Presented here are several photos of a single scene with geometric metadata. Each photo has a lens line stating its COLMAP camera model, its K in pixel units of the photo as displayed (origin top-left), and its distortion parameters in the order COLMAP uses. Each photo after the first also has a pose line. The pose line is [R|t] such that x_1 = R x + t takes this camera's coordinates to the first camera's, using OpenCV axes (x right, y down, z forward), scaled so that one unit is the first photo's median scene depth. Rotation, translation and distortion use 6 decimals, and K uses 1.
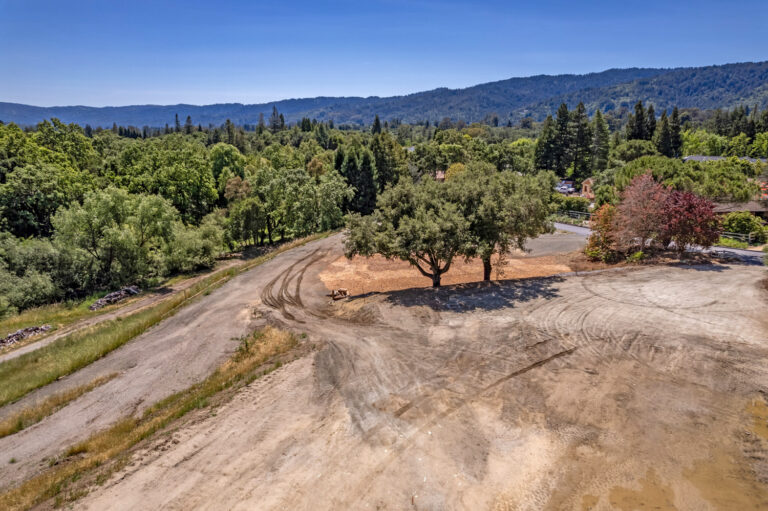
lens RADIAL K [[491.4, 0, 385.0], [0, 491.4, 260.1], [0, 0, 1]] dist [-0.076220, 0.085288]
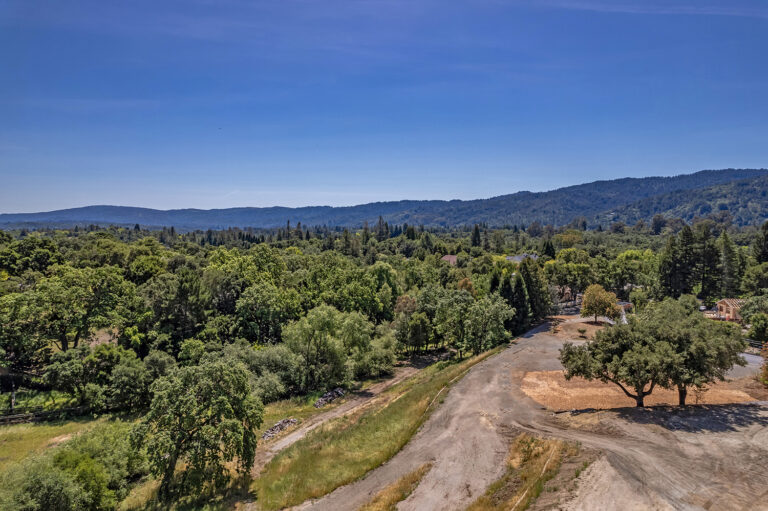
lens RADIAL K [[491.4, 0, 385.0], [0, 491.4, 260.1], [0, 0, 1]] dist [-0.076220, 0.085288]
pose [[0.986728, 0.012283, -0.161917, -0.159981], [-0.044331, 0.979632, -0.195844, -0.018509], [0.156214, 0.200423, 0.967175, -0.159700]]
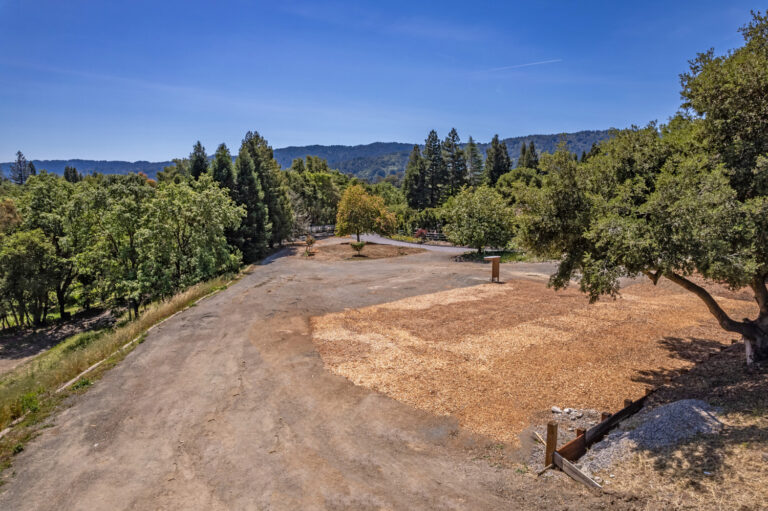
lens RADIAL K [[491.4, 0, 385.0], [0, 491.4, 260.1], [0, 0, 1]] dist [-0.076220, 0.085288]
pose [[0.906181, -0.049533, 0.419980, -0.140604], [0.104385, 0.988586, -0.108633, -0.003892], [-0.409805, 0.142281, 0.901008, 0.380966]]
